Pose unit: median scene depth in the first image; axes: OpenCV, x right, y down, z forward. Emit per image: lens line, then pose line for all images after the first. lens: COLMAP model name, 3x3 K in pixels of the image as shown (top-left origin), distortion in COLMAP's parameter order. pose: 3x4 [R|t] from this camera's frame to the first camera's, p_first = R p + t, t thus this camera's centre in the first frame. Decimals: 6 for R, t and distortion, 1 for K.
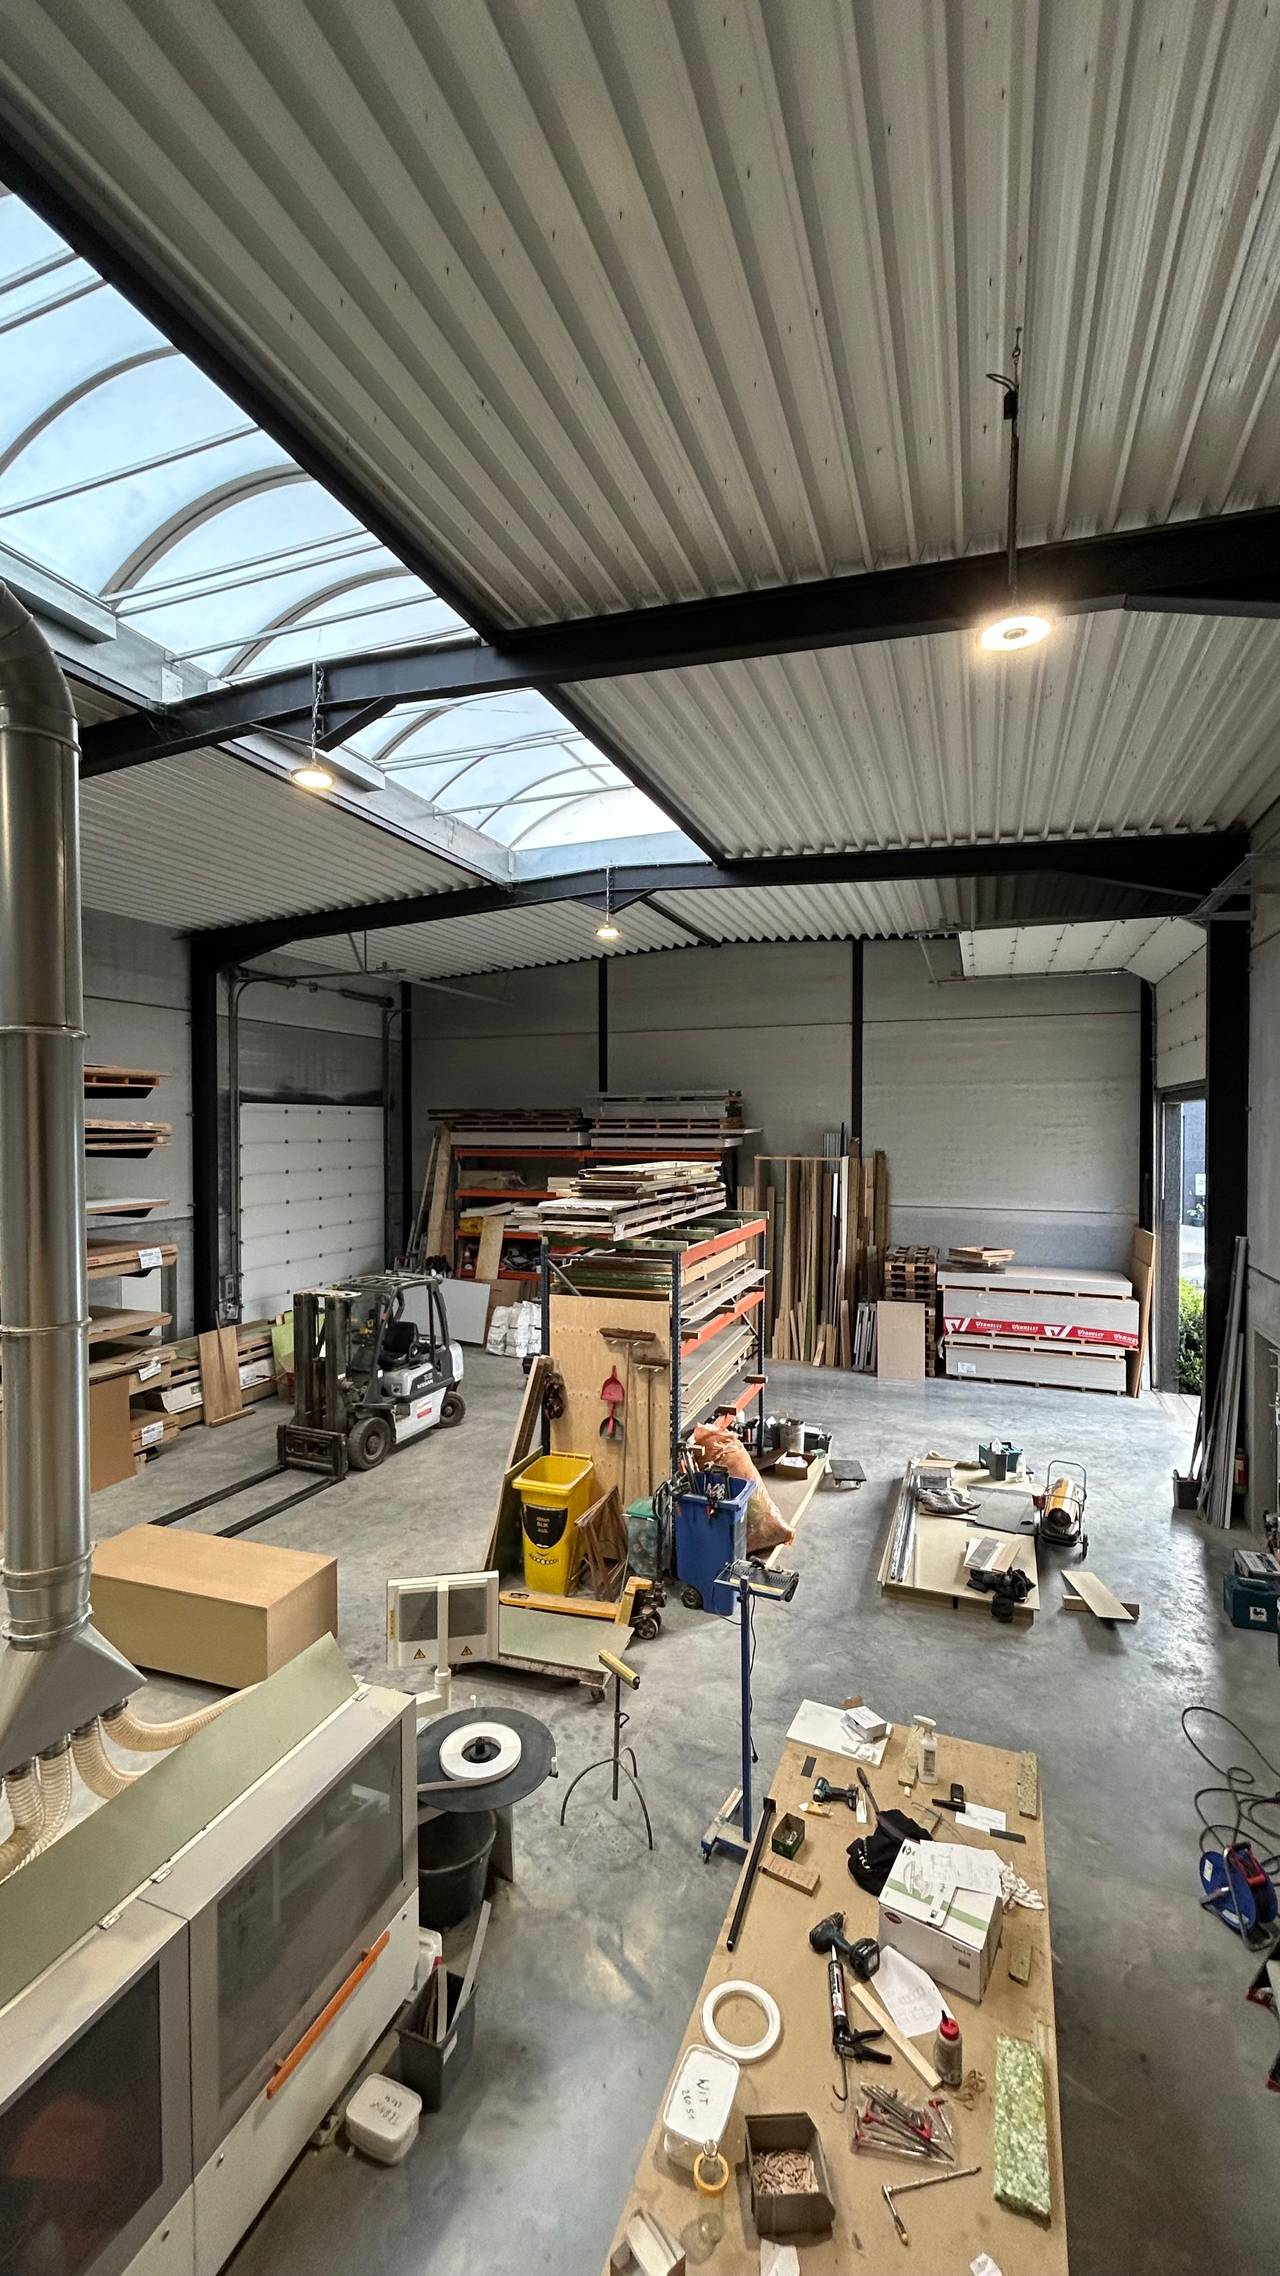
lens RADIAL K [[913.6, 0, 640.0], [0, 913.6, 1138.0], [0, 0, 1]] dist [-0.000603, 0.000423]
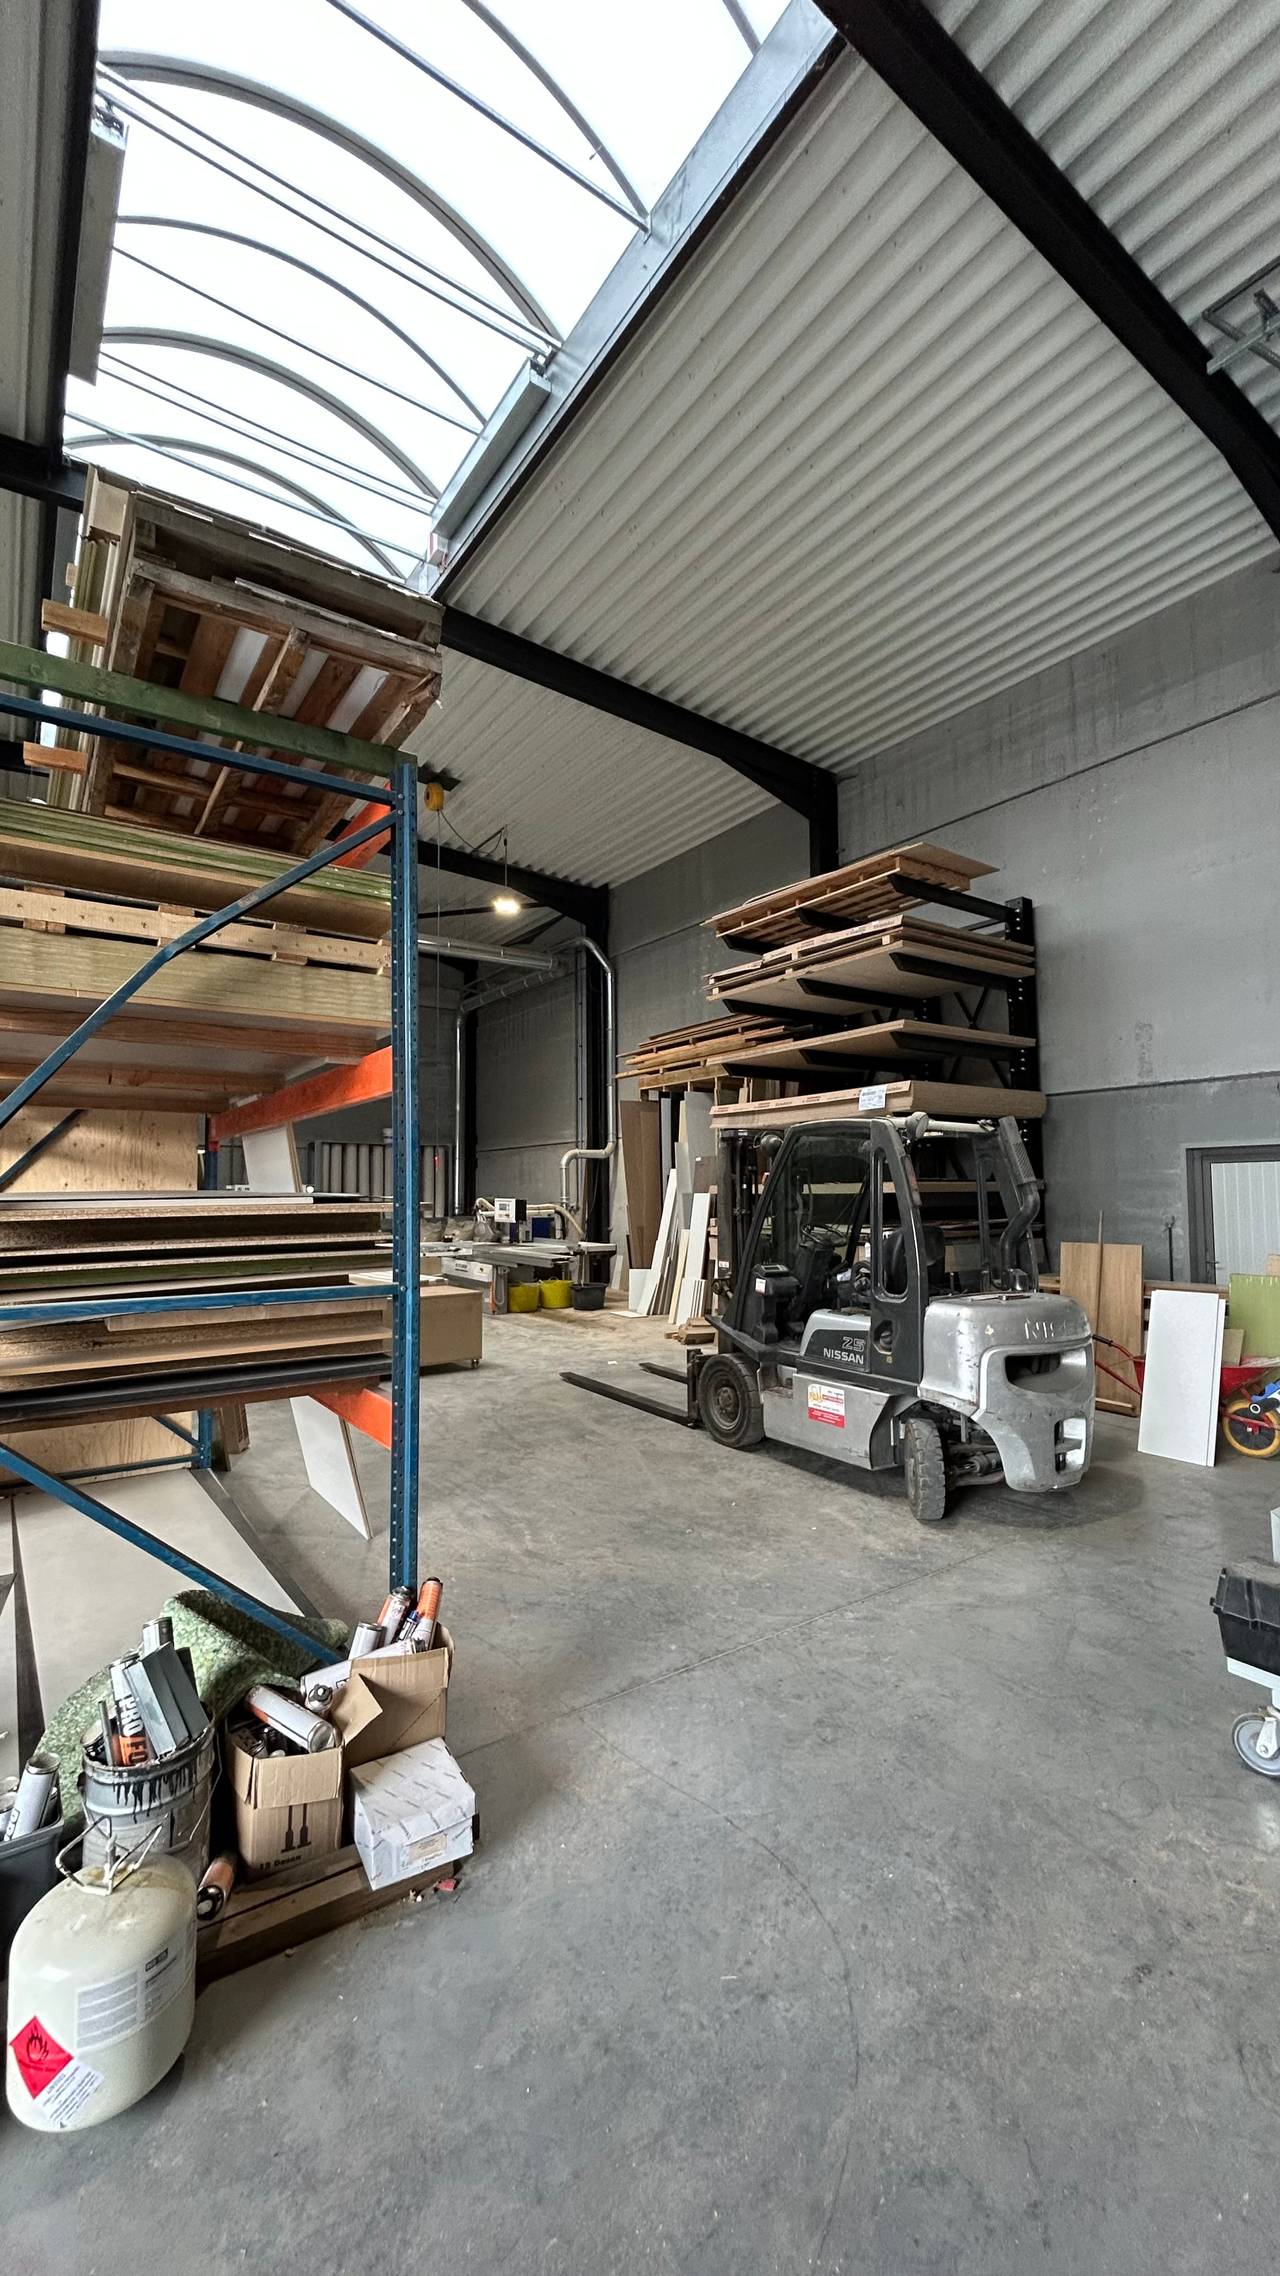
lens RADIAL K [[914.7, 0, 640.0], [0, 914.7, 1138.0], [0, 0, 1]] dist [0.000114, -0.000646]
pose [[-0.561953, -0.042946, -0.826054, 0.128731], [0.000798, 0.998623, -0.052460, 0.132756], [0.827169, -0.030140, -0.561145, 0.823268]]
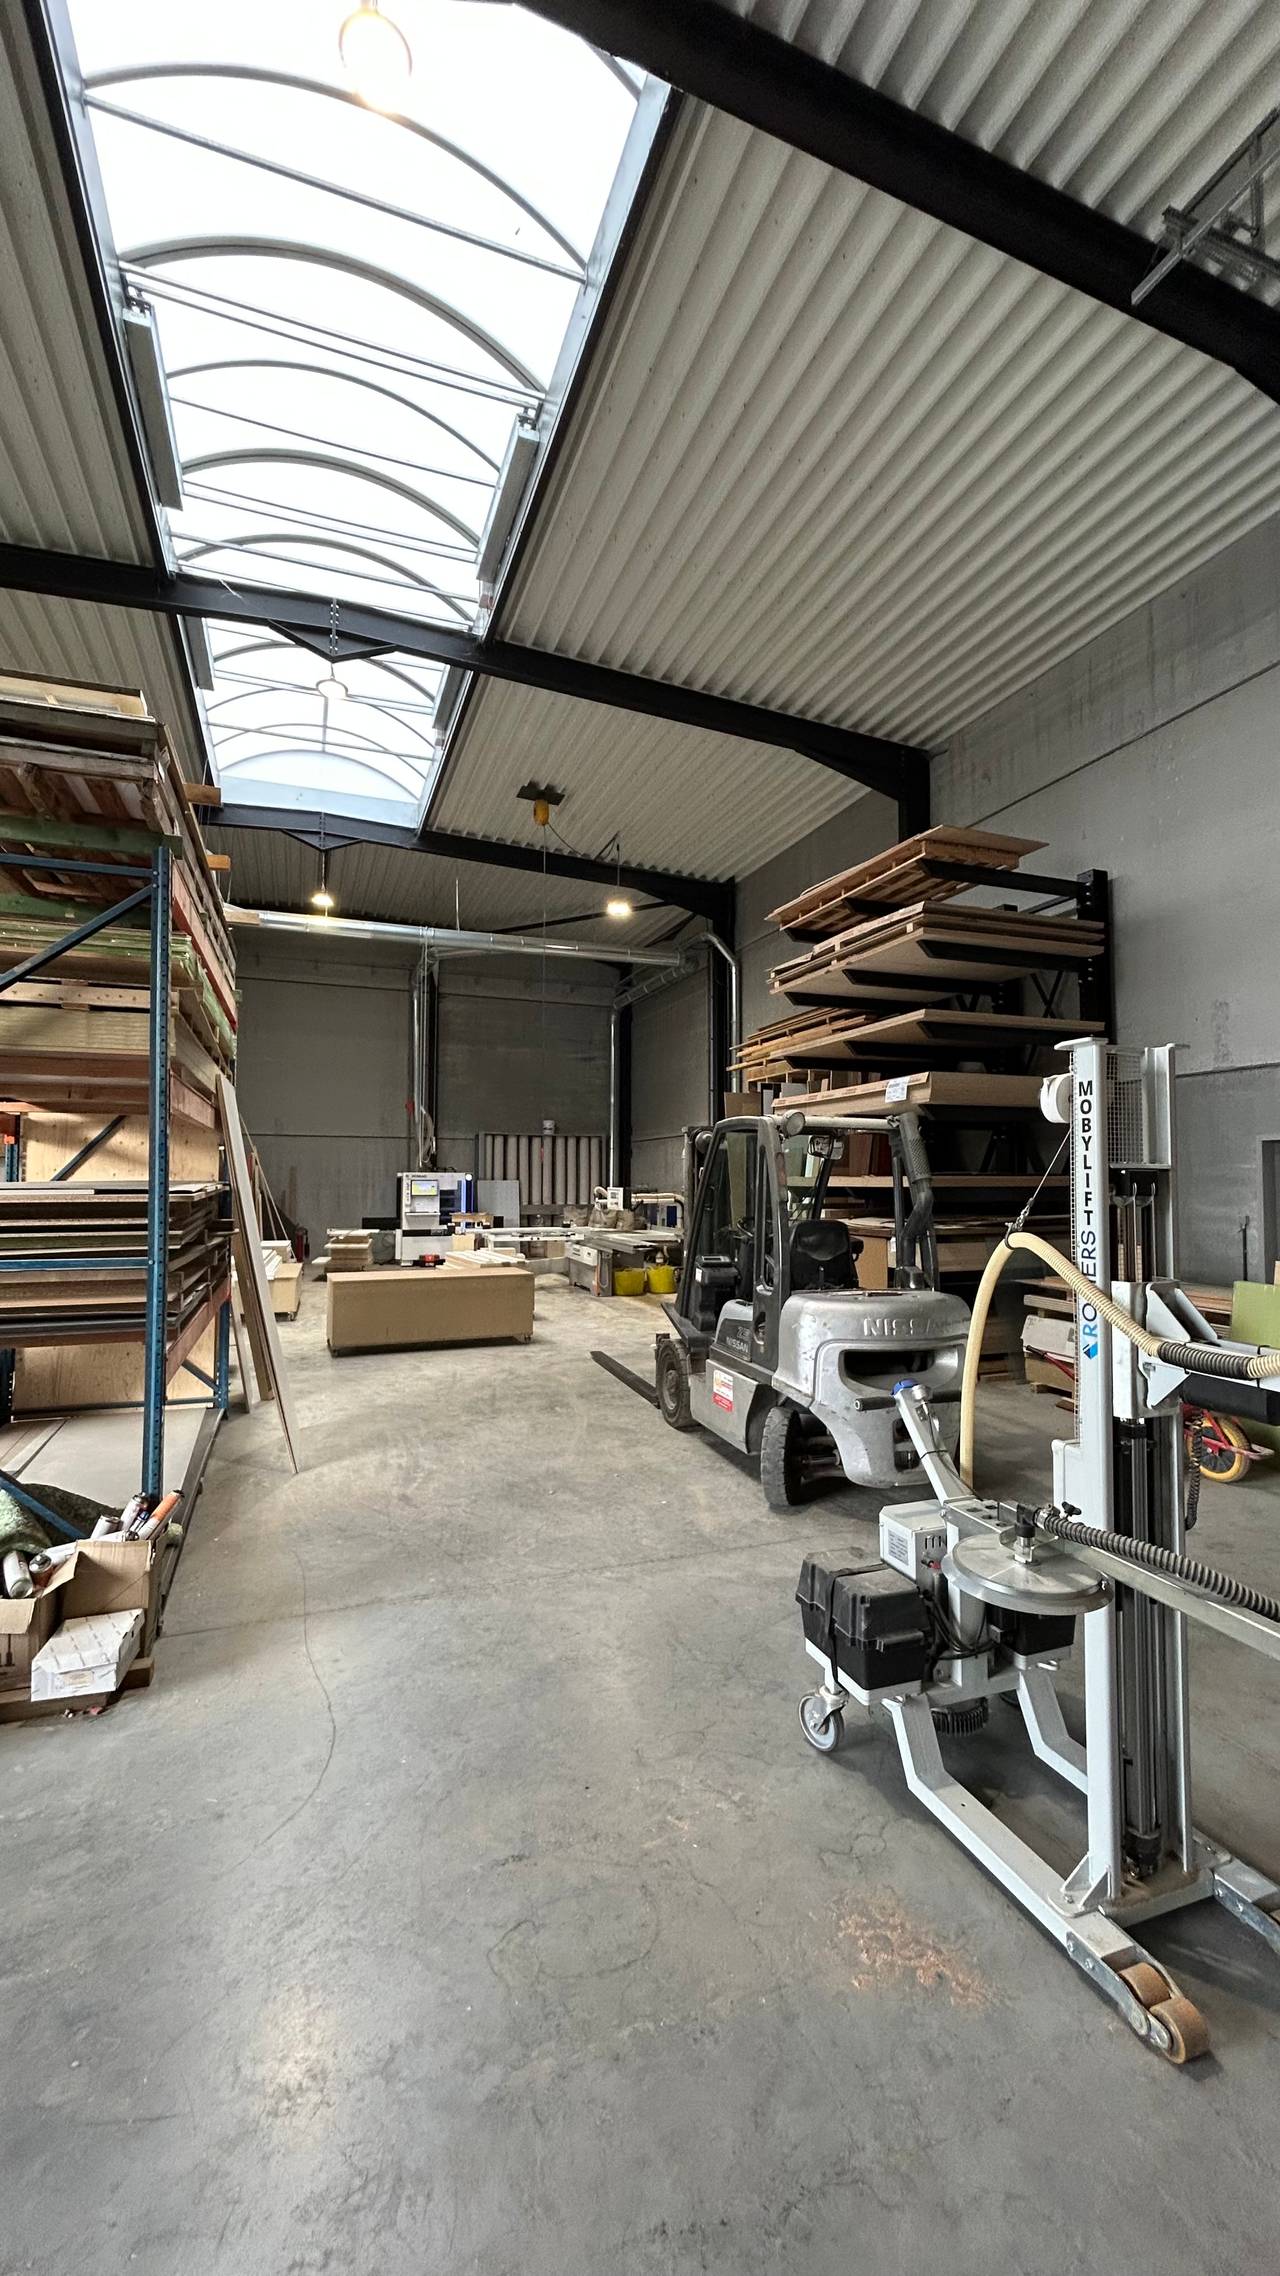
lens RADIAL K [[913.6, 0, 640.0], [0, 913.6, 1138.0], [0, 0, 1]] dist [-0.000603, 0.000423]
pose [[-0.752759, -0.029789, -0.657622, 0.071179], [-0.006219, 0.999253, -0.038146, 0.130078], [0.658267, -0.024625, -0.752382, 0.924297]]
